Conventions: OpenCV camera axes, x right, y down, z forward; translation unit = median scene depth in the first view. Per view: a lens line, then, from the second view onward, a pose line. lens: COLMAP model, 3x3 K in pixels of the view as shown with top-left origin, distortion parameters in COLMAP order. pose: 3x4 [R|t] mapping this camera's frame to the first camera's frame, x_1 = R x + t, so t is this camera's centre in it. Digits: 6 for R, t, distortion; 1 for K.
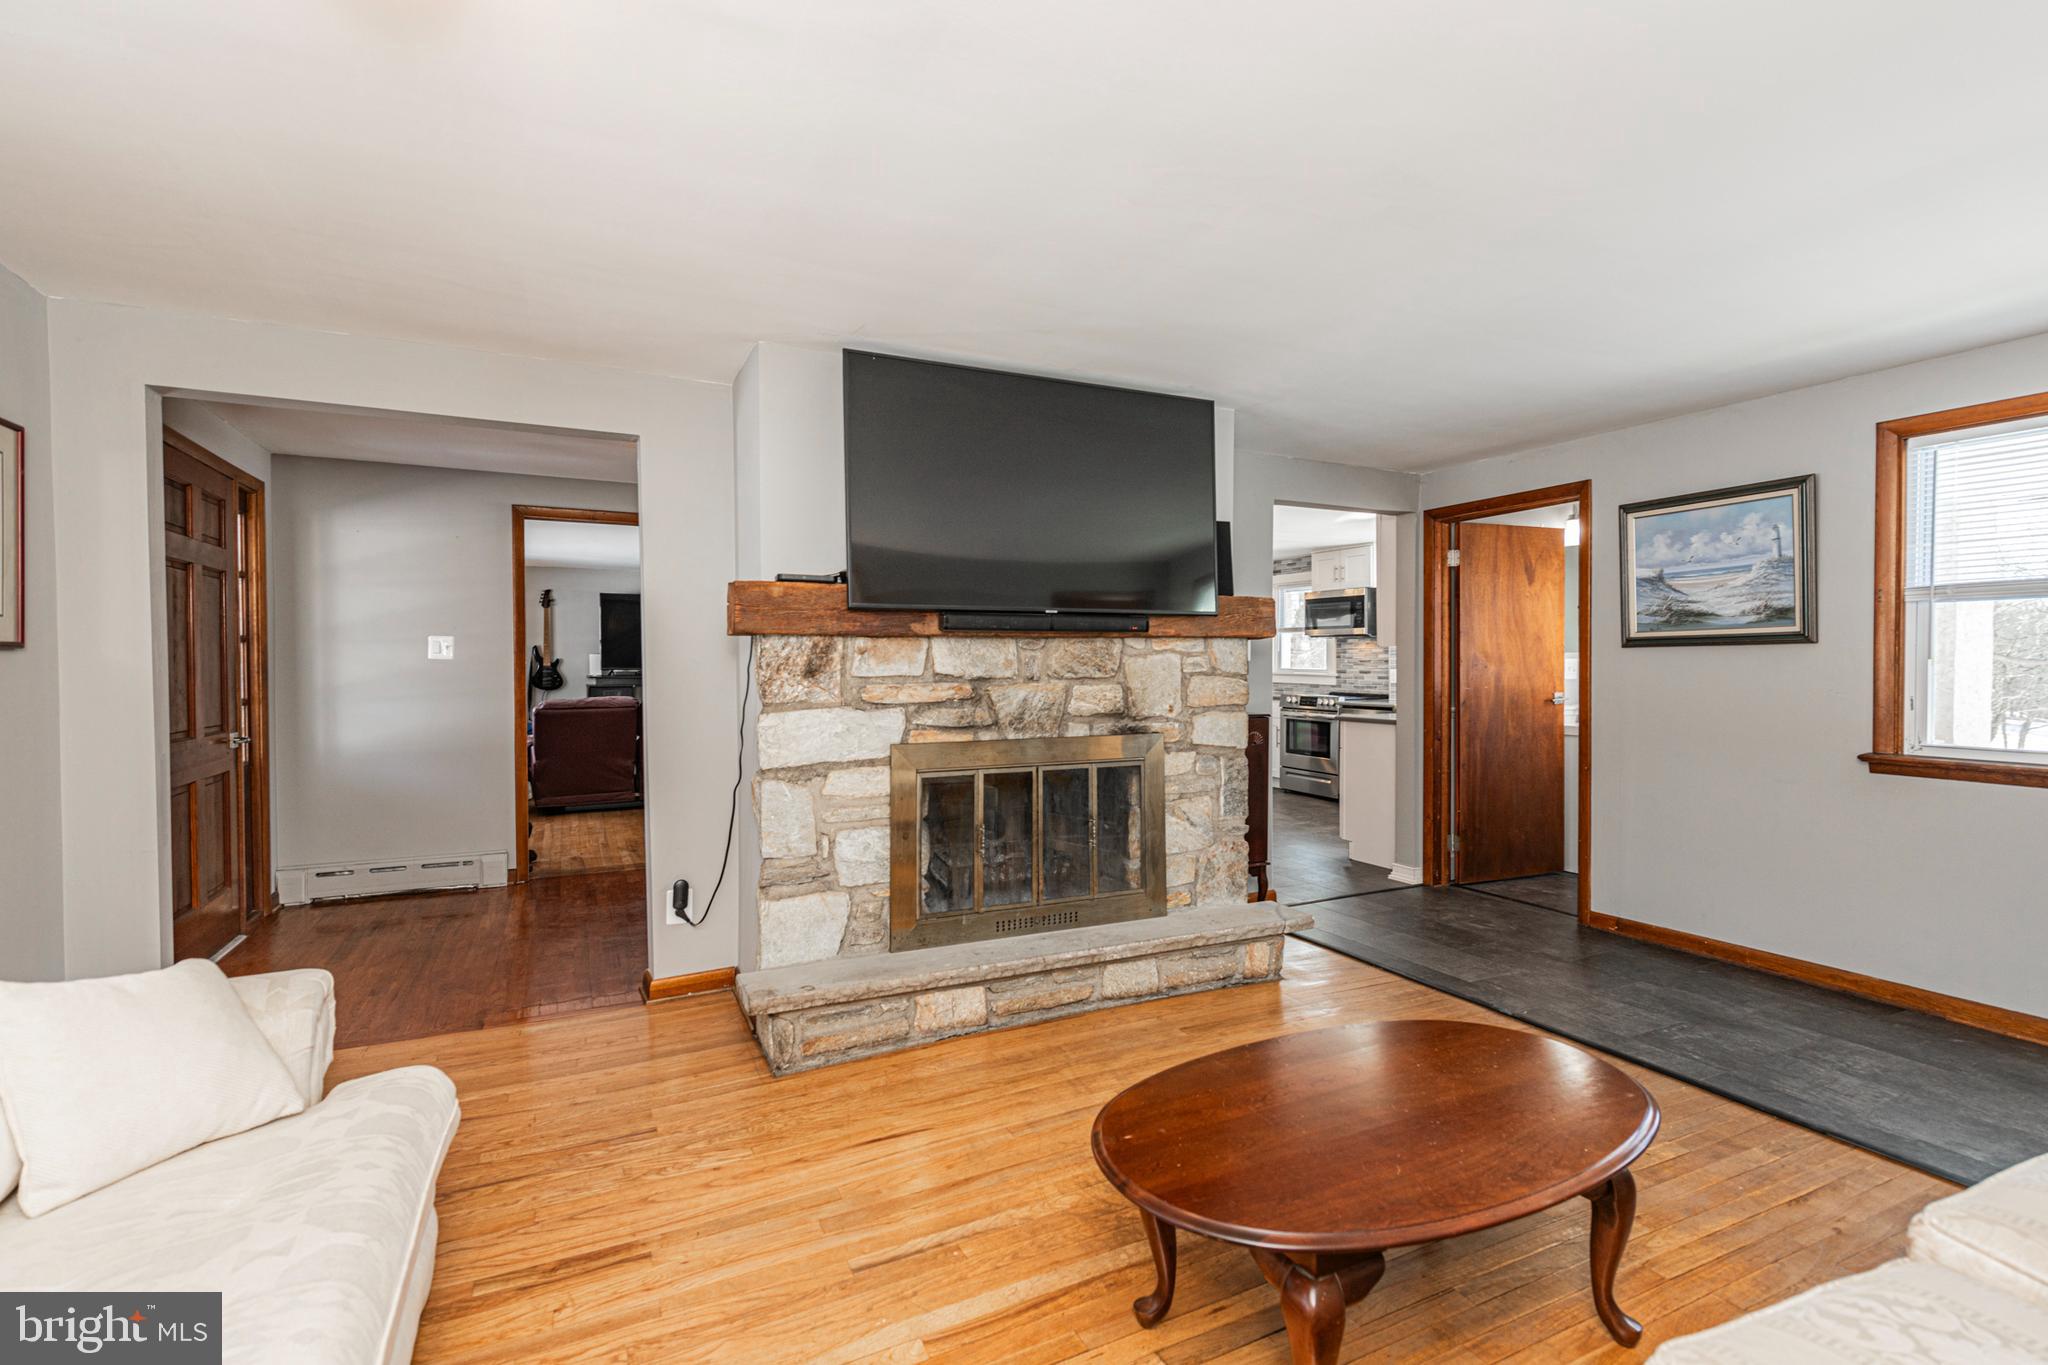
lens RADIAL K [[945.0, 0, 1032.3], [0, 945.0, 682.3], [0, 0, 1]] dist [0.002910, -0.000059]
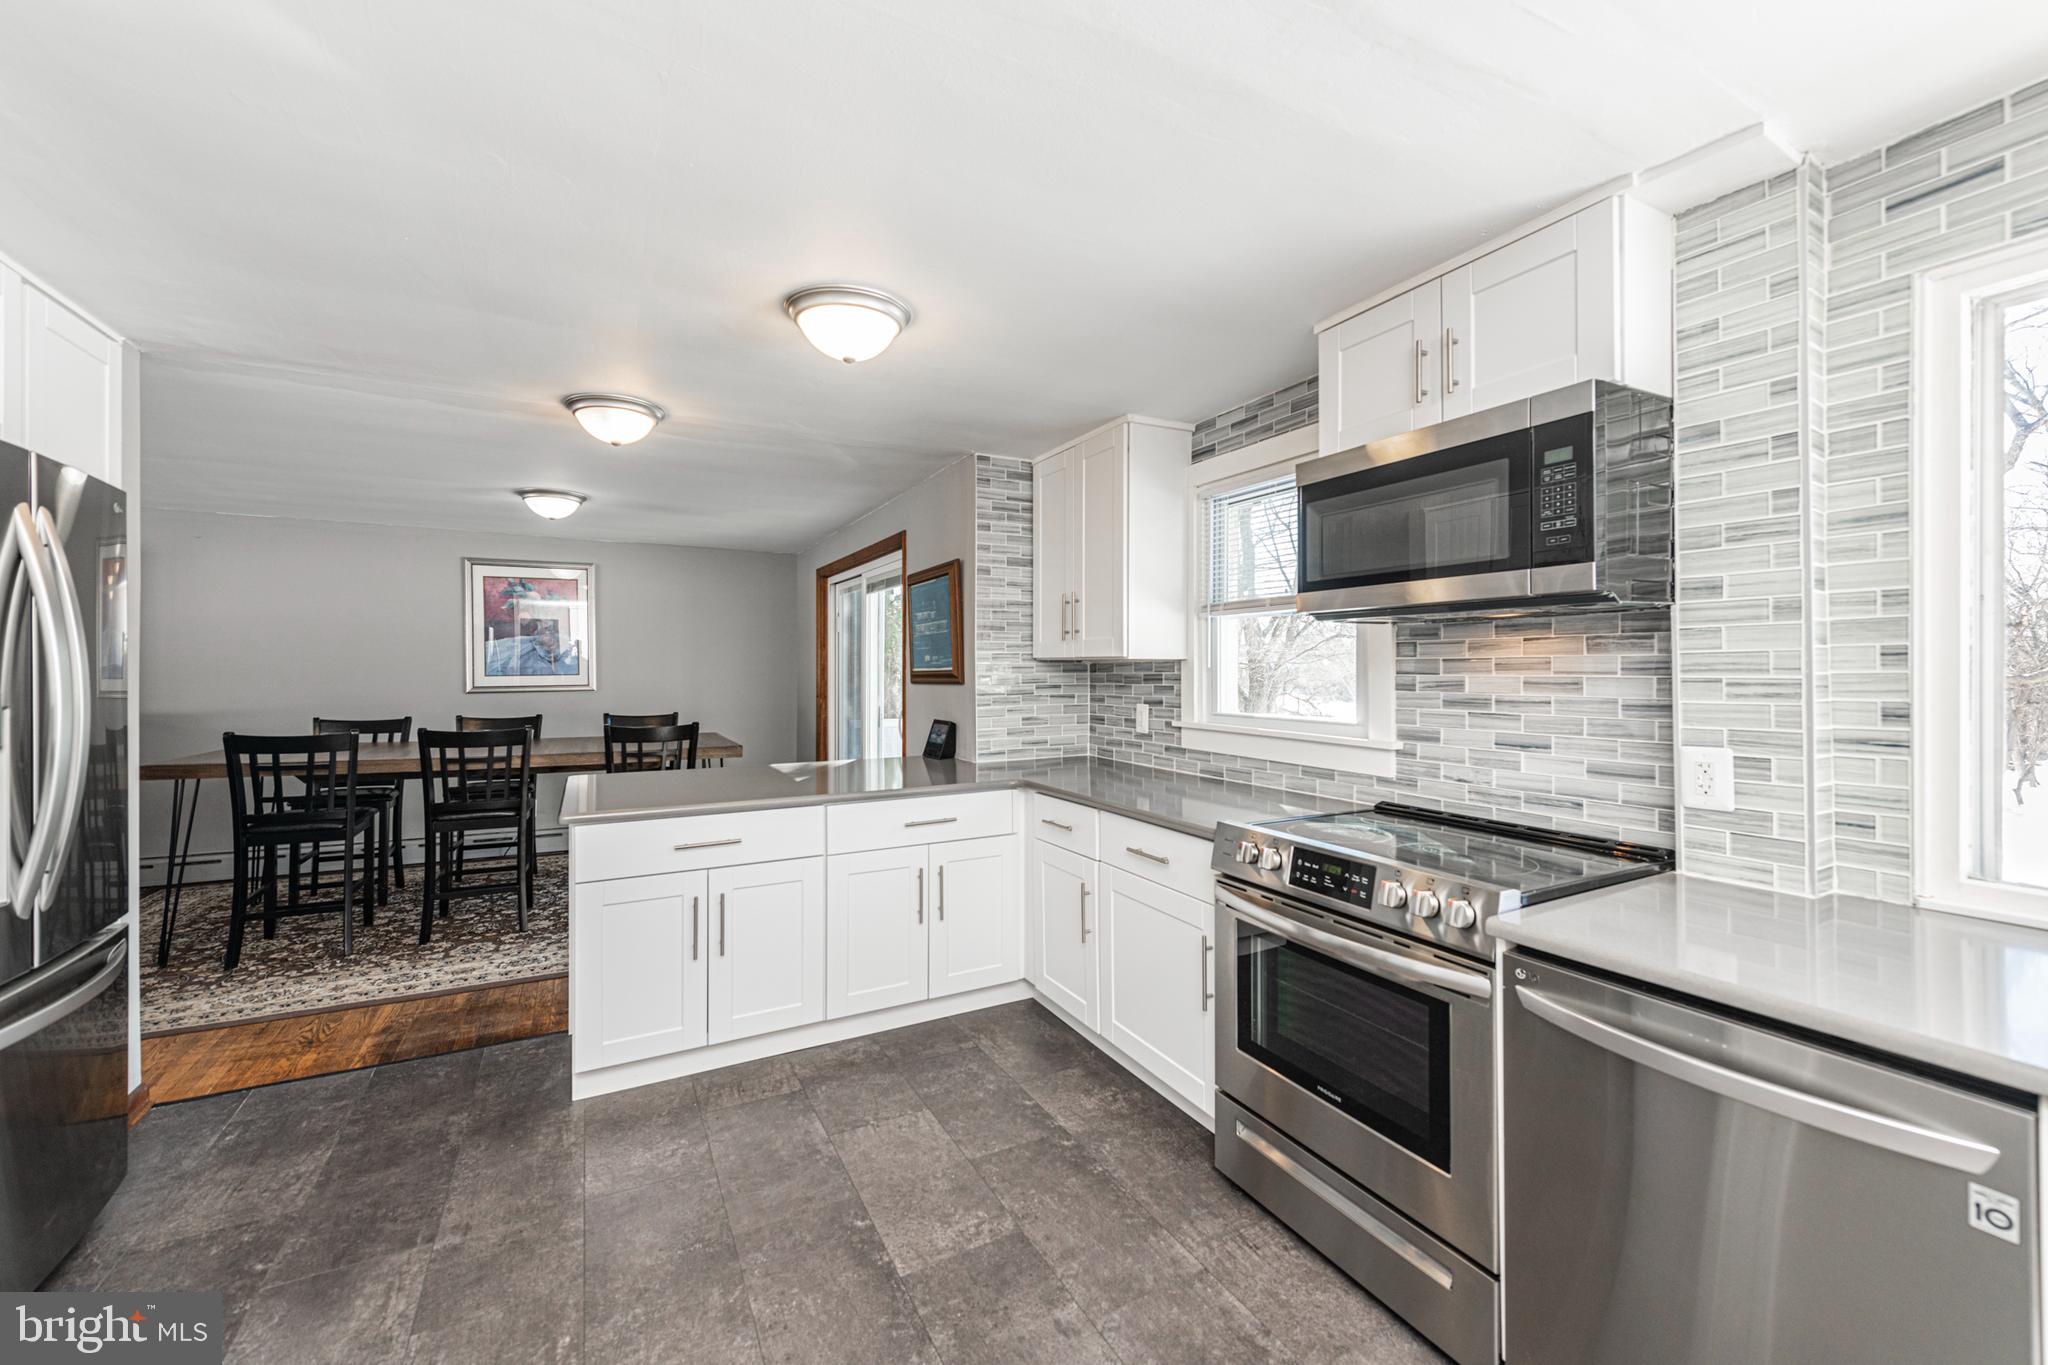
lens RADIAL K [[817.6, 0, 1043.5], [0, 817.6, 670.4], [0, 0, 1]] dist [0.002223, -0.000173]
pose [[0.999274, 0.001241, 0.038088, 0.217015], [-0.000313, 0.999703, -0.024369, -0.027874], [-0.038107, 0.024339, 0.998977, 0.814537]]
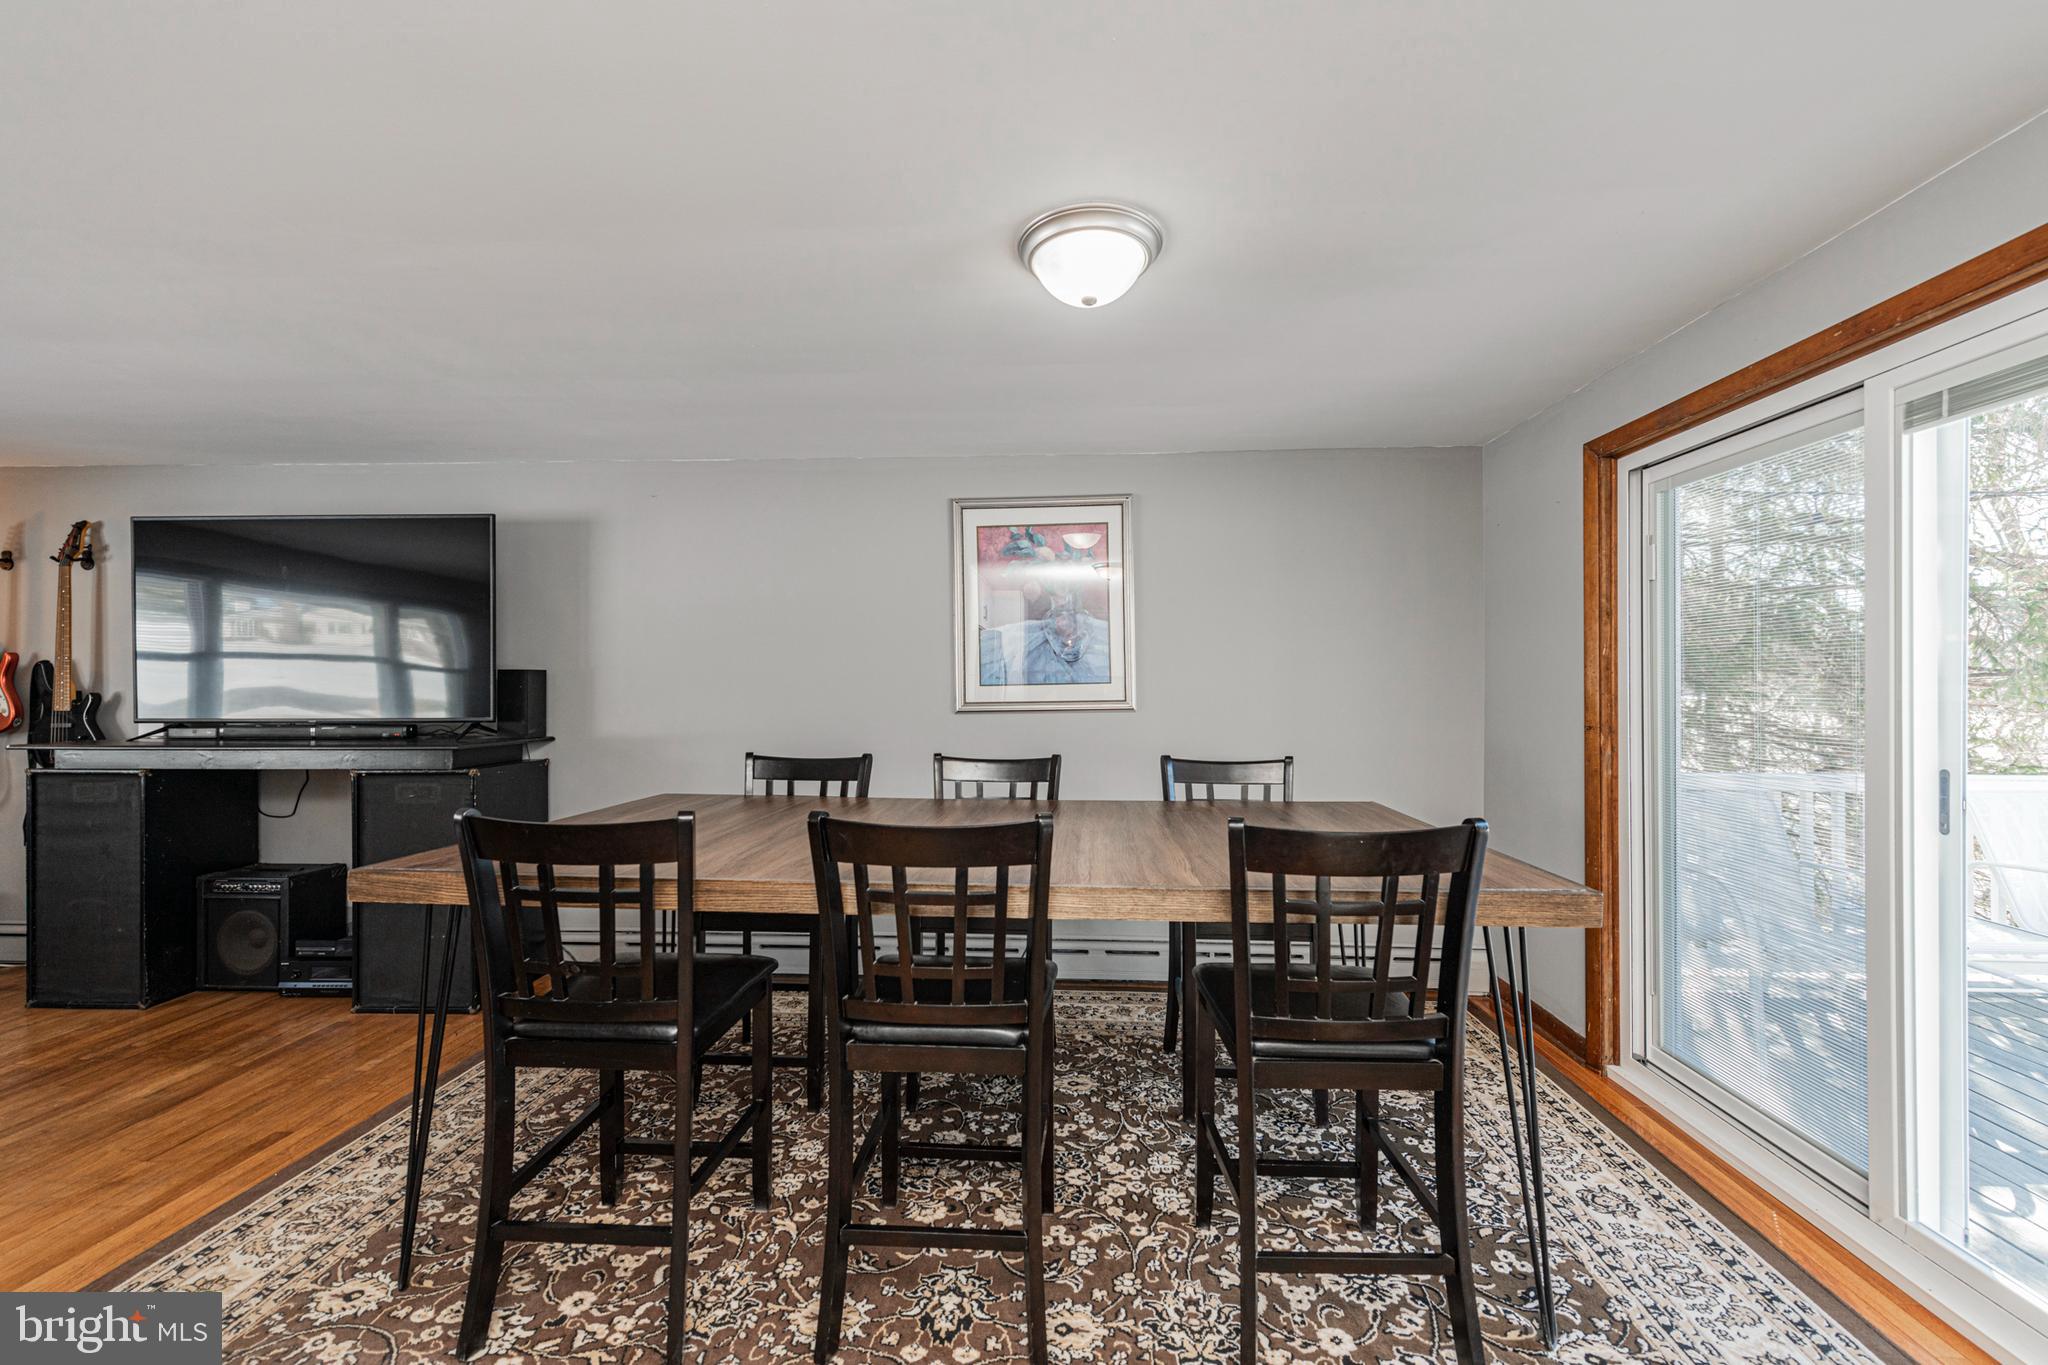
lens RADIAL K [[820.9, 0, 1039.3], [0, 820.9, 682.4], [0, 0, 1]] dist [0.003265, -0.000074]
pose [[0.869302, -0.005823, -0.494248, 0.015493], [-0.007889, 0.999640, -0.025653, -0.030632], [0.494219, 0.026199, 0.868942, 1.158478]]
